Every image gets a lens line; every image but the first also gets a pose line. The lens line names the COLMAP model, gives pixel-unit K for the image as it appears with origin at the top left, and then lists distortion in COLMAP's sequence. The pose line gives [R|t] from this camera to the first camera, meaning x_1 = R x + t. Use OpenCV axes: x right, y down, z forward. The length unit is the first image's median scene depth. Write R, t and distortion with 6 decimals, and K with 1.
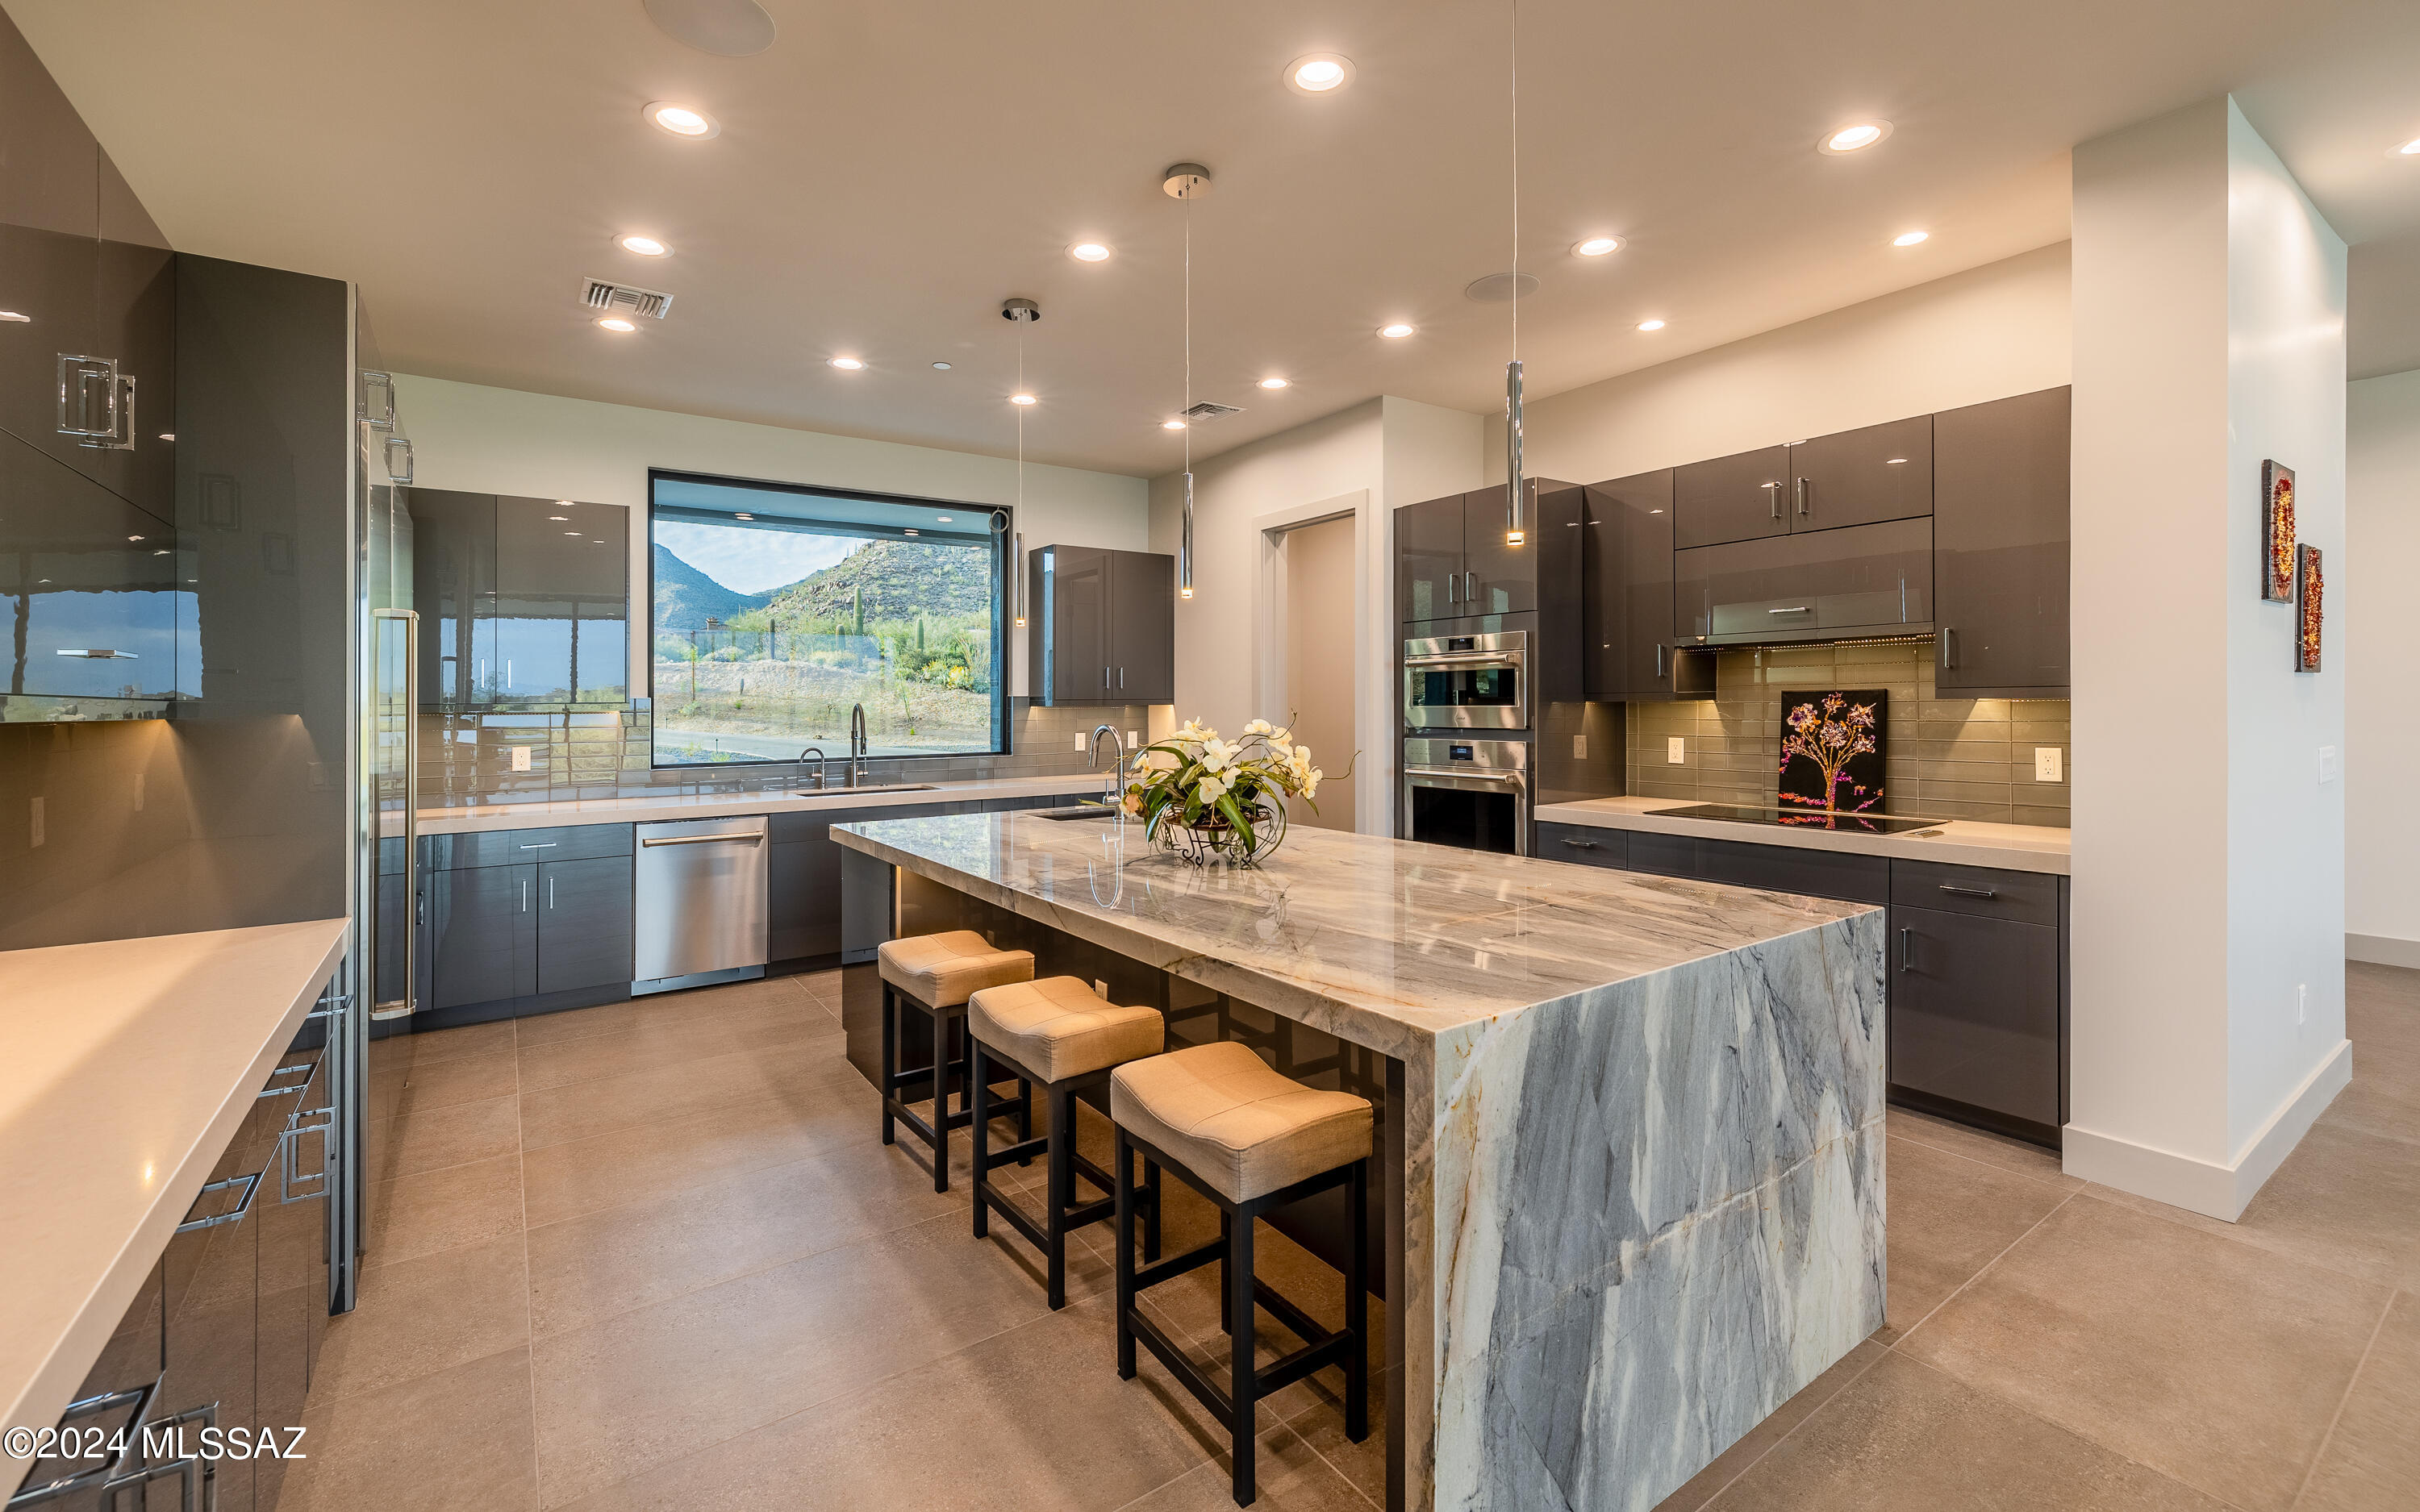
lens RADIAL K [[1027.8, 0, 1214.9], [0, 1027.8, 696.7], [0, 0, 1]] dist [-0.001405, -0.000491]
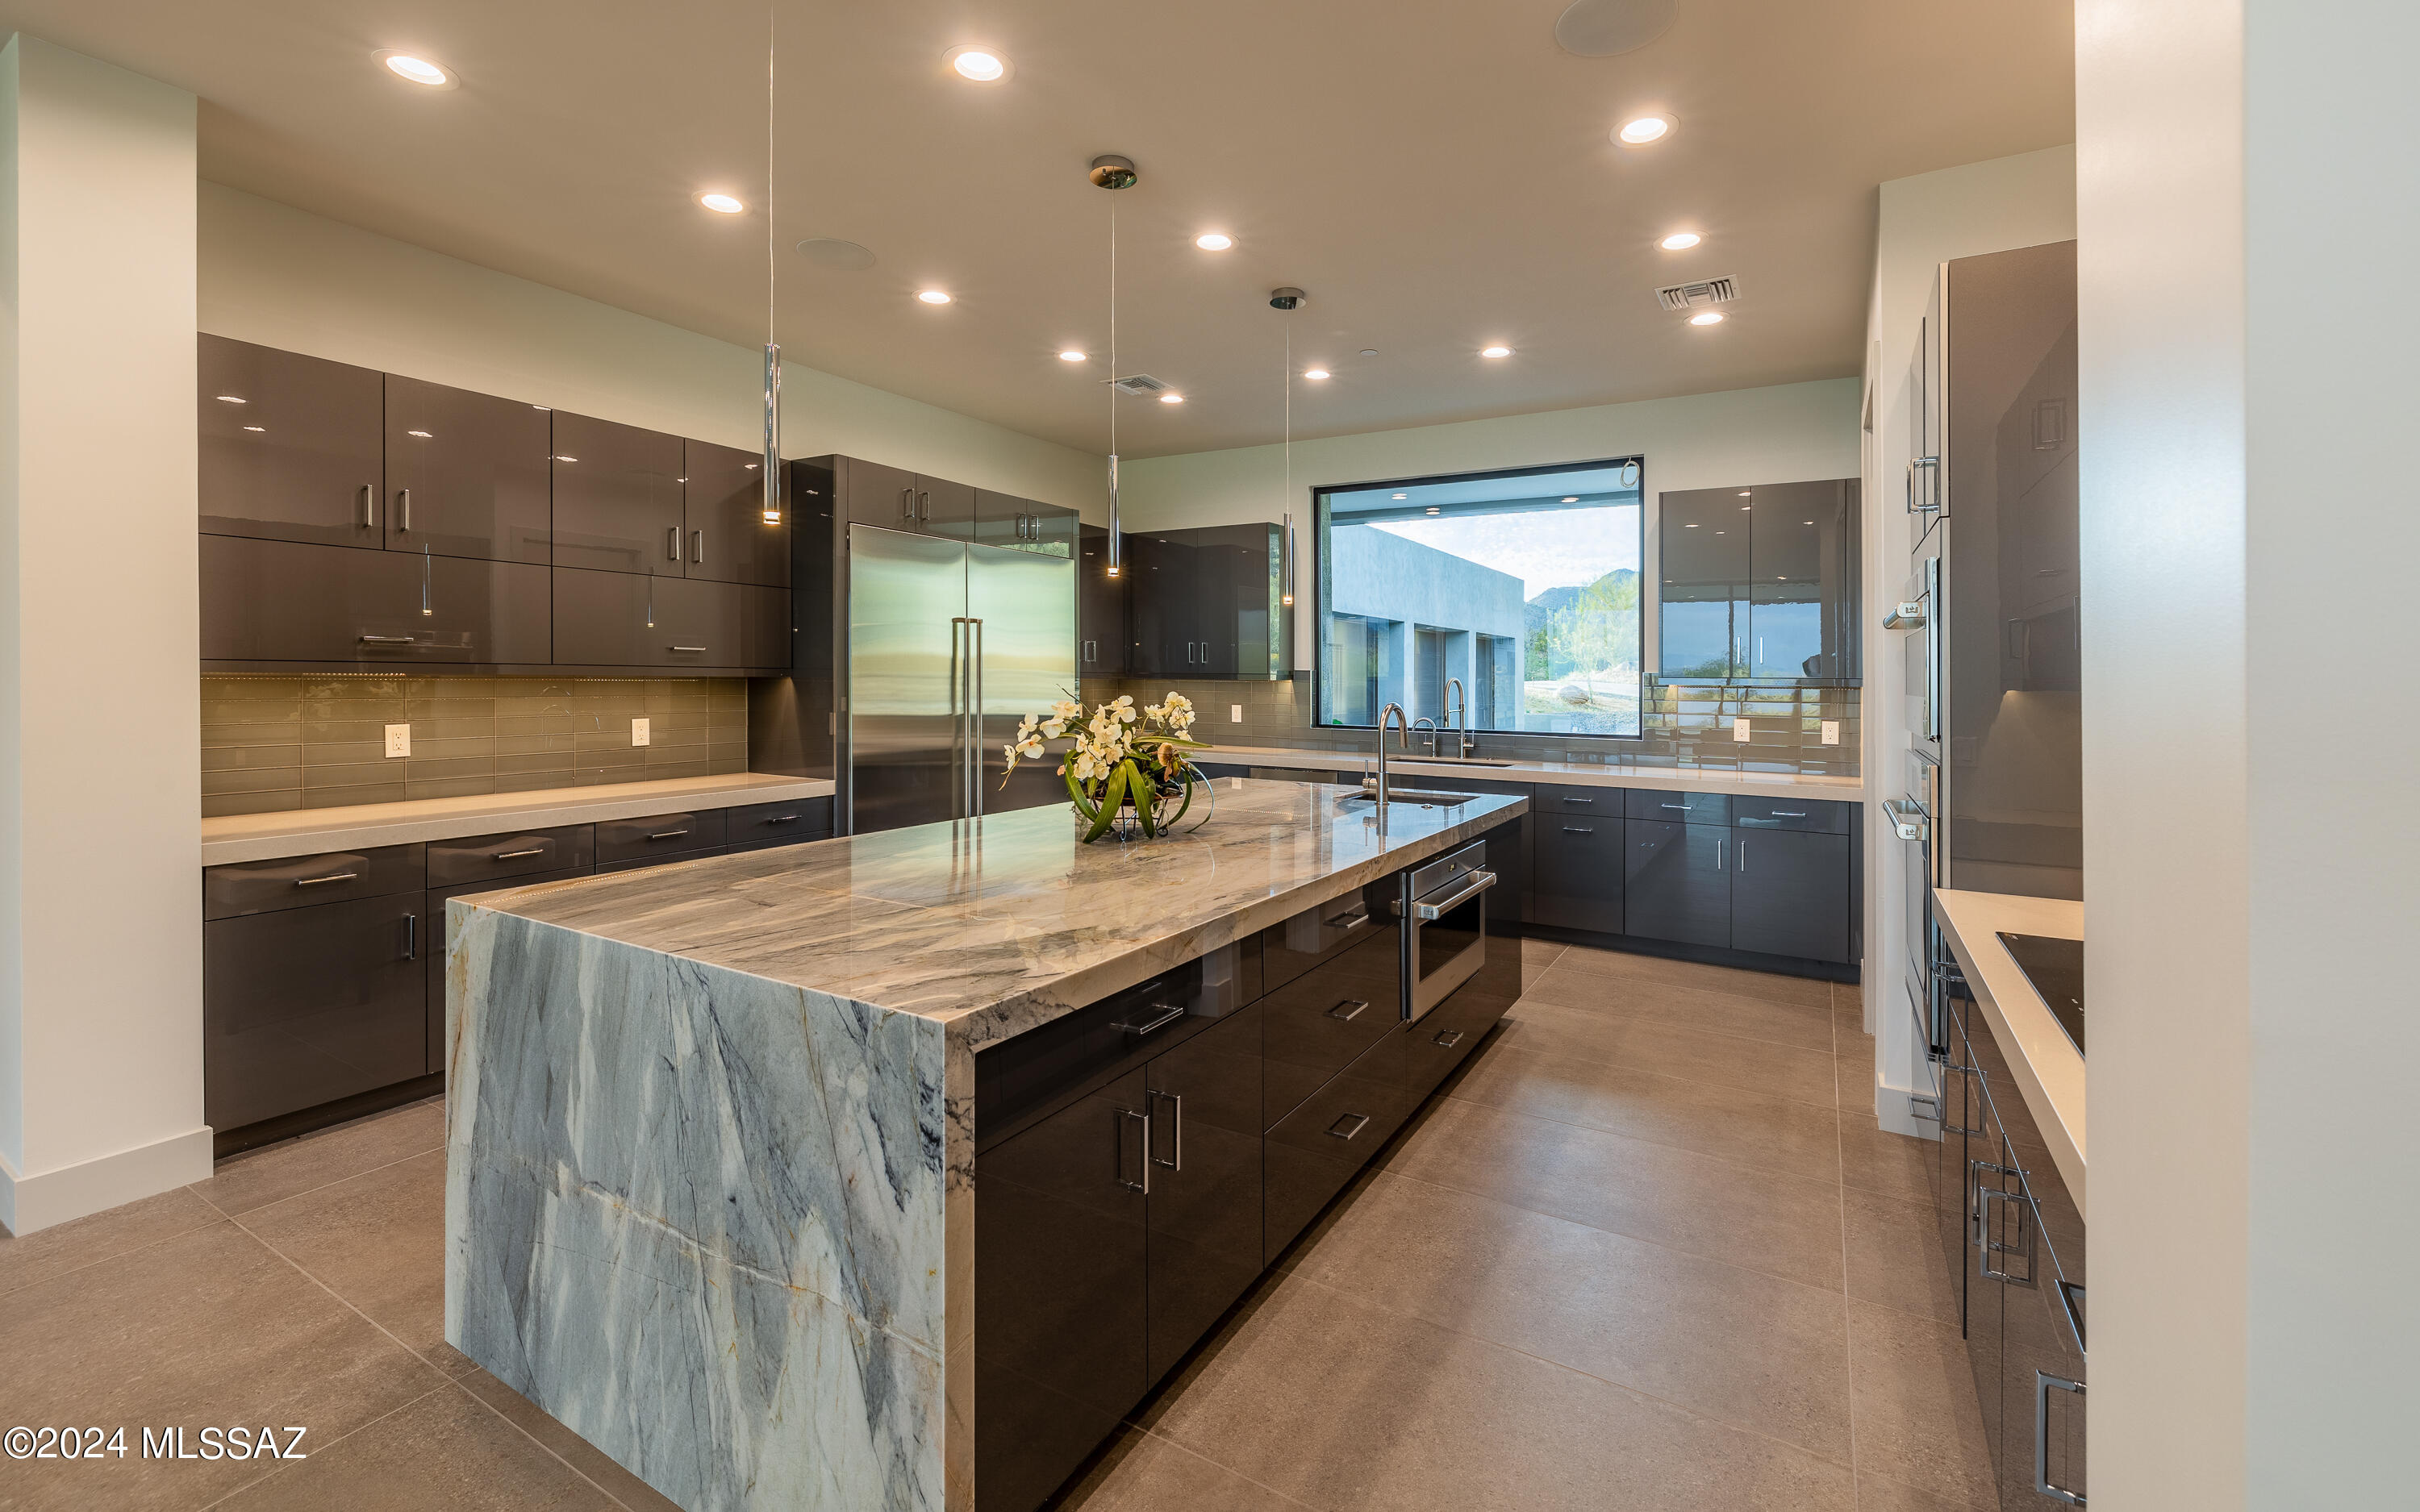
lens RADIAL K [[1021.1, 0, 1213.3], [0, 1021.1, 671.0], [0, 0, 1]] dist [-0.006768, 0.000010]
pose [[0.414128, 0.007493, -0.910188, 1.495227], [-0.007949, 0.999958, 0.004615, -0.009856], [0.910184, 0.005324, 0.414170, 1.049780]]
